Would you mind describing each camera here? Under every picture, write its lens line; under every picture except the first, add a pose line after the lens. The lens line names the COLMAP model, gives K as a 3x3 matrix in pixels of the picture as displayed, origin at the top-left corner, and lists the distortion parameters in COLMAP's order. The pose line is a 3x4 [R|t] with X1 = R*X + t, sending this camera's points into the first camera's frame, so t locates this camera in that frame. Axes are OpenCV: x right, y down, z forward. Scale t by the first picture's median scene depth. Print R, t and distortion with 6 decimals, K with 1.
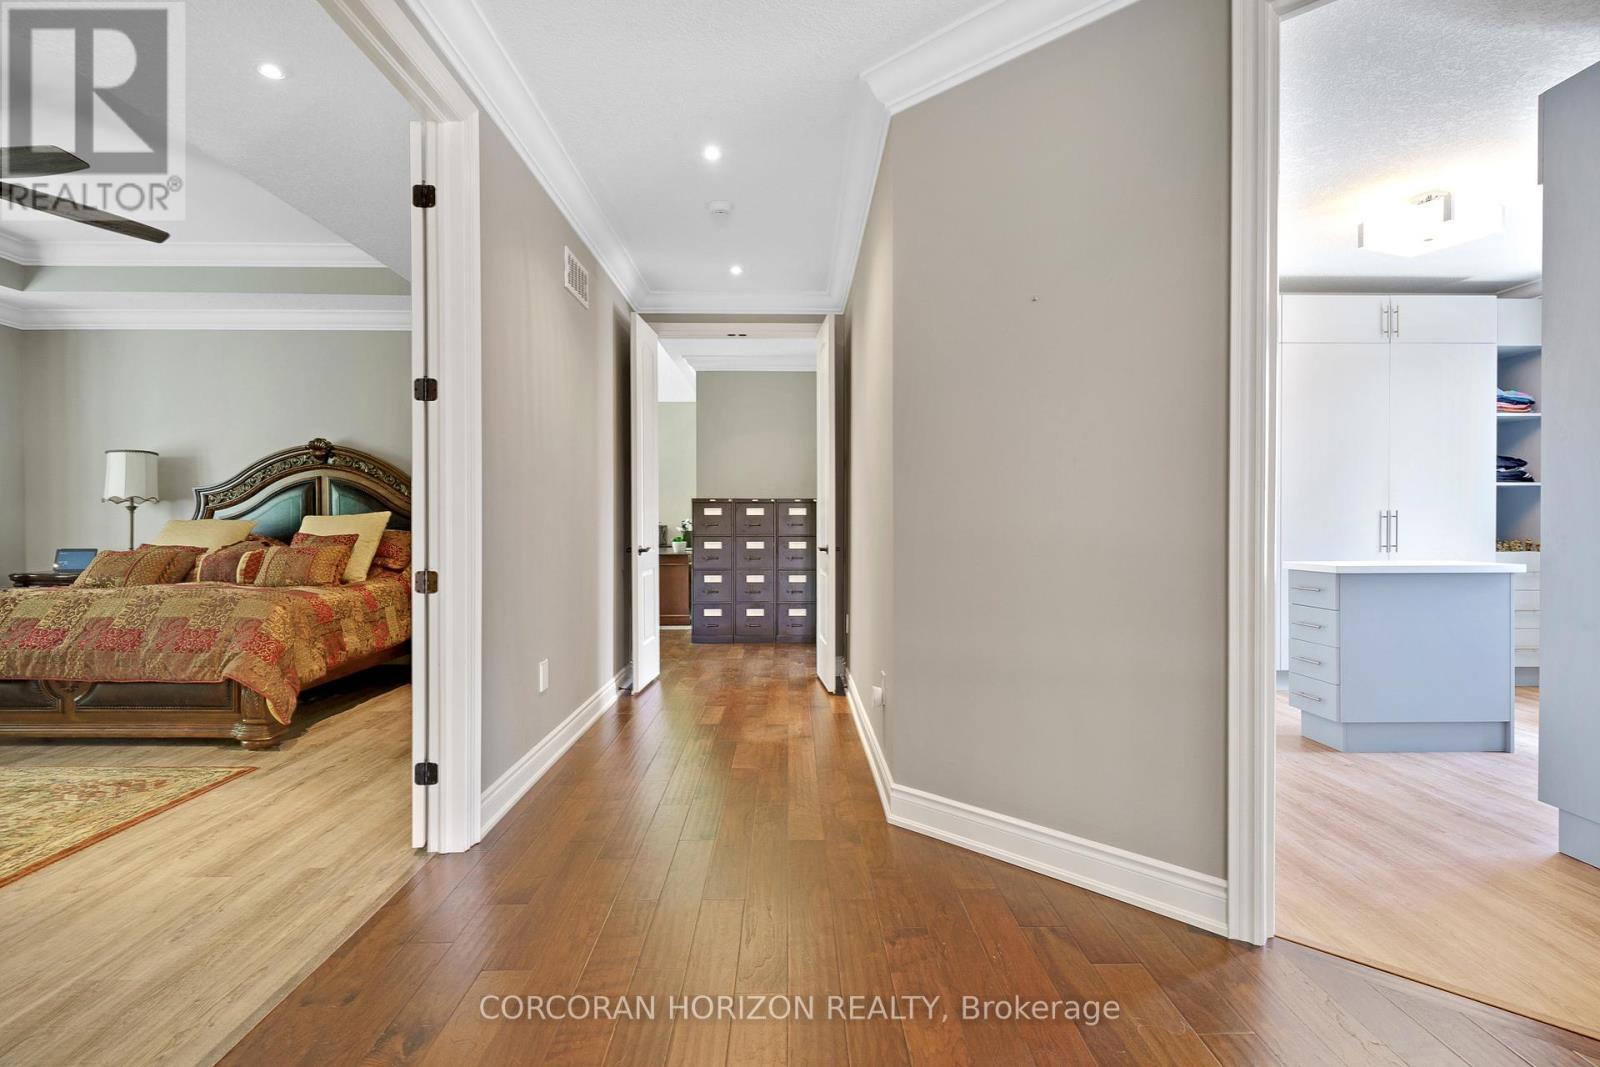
lens RADIAL K [[778.6, 0, 792.7], [0, 778.6, 528.4], [0, 0, 1]] dist [0.010803, -0.002090]
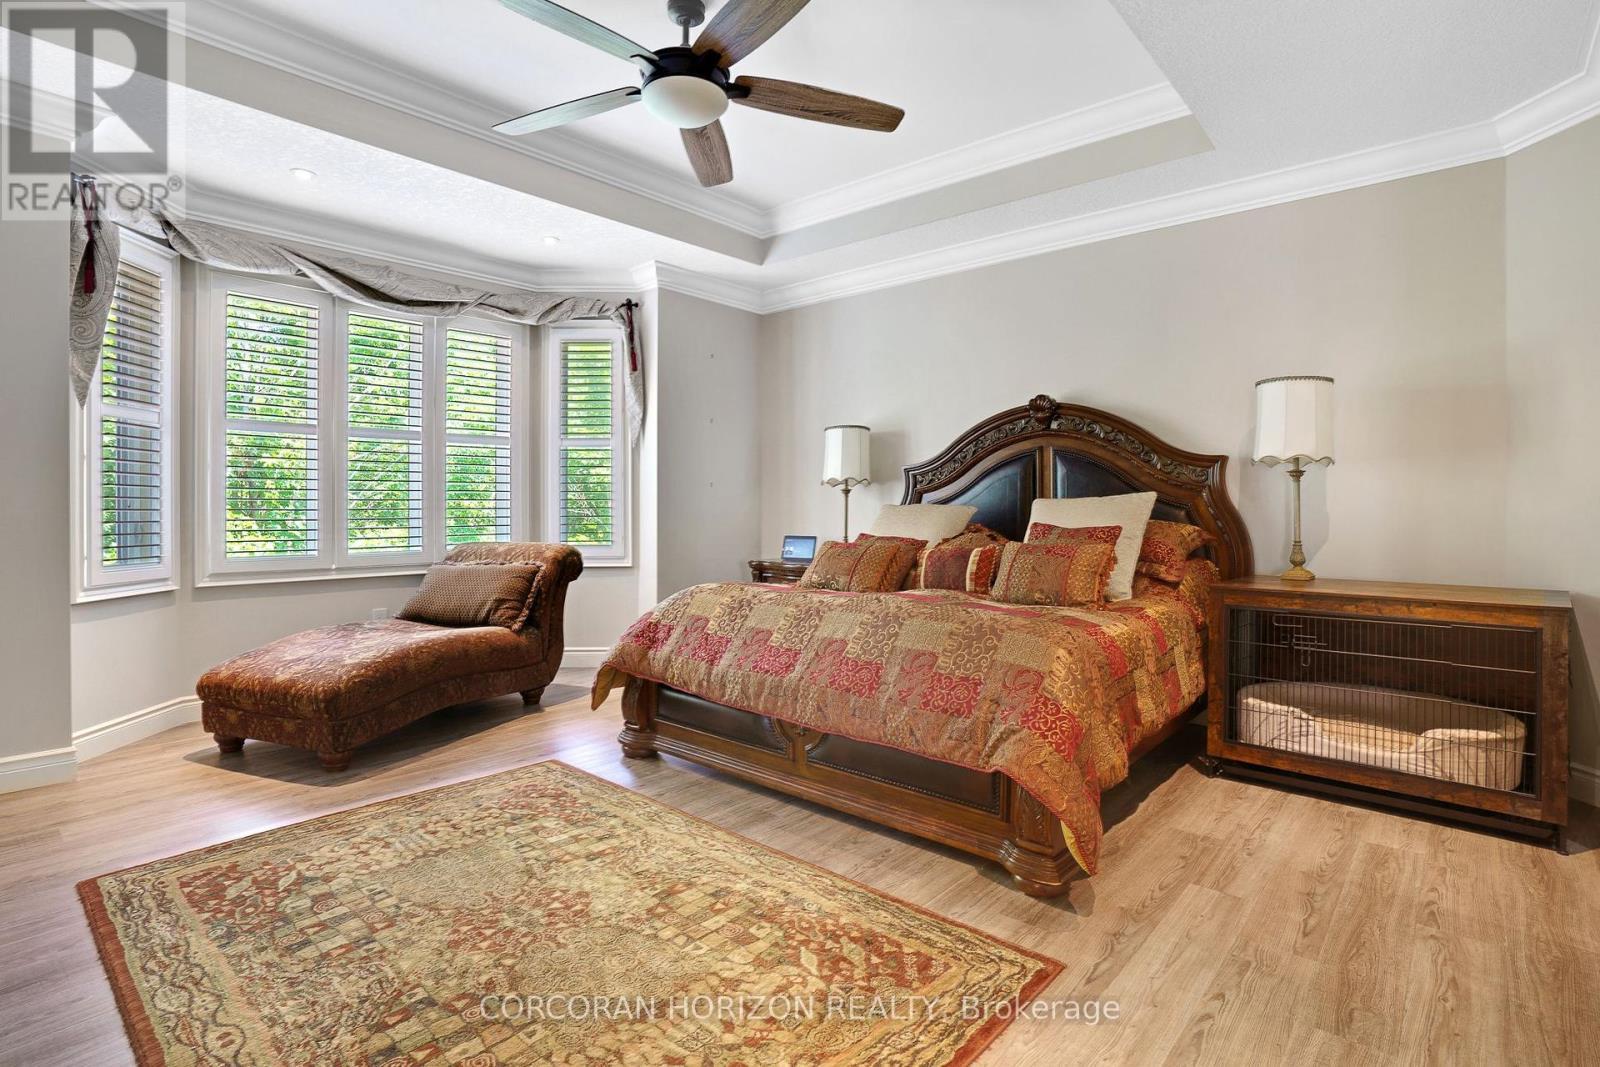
lens RADIAL K [[778.6, 0, 798.3], [0, 778.6, 522.8], [0, 0, 1]] dist [0.010803, -0.002090]
pose [[0.746932, 0.015163, -0.664727, -0.350966], [-0.009718, 0.999882, 0.011889, -0.000670], [0.664829, -0.002420, 0.746992, 0.361009]]
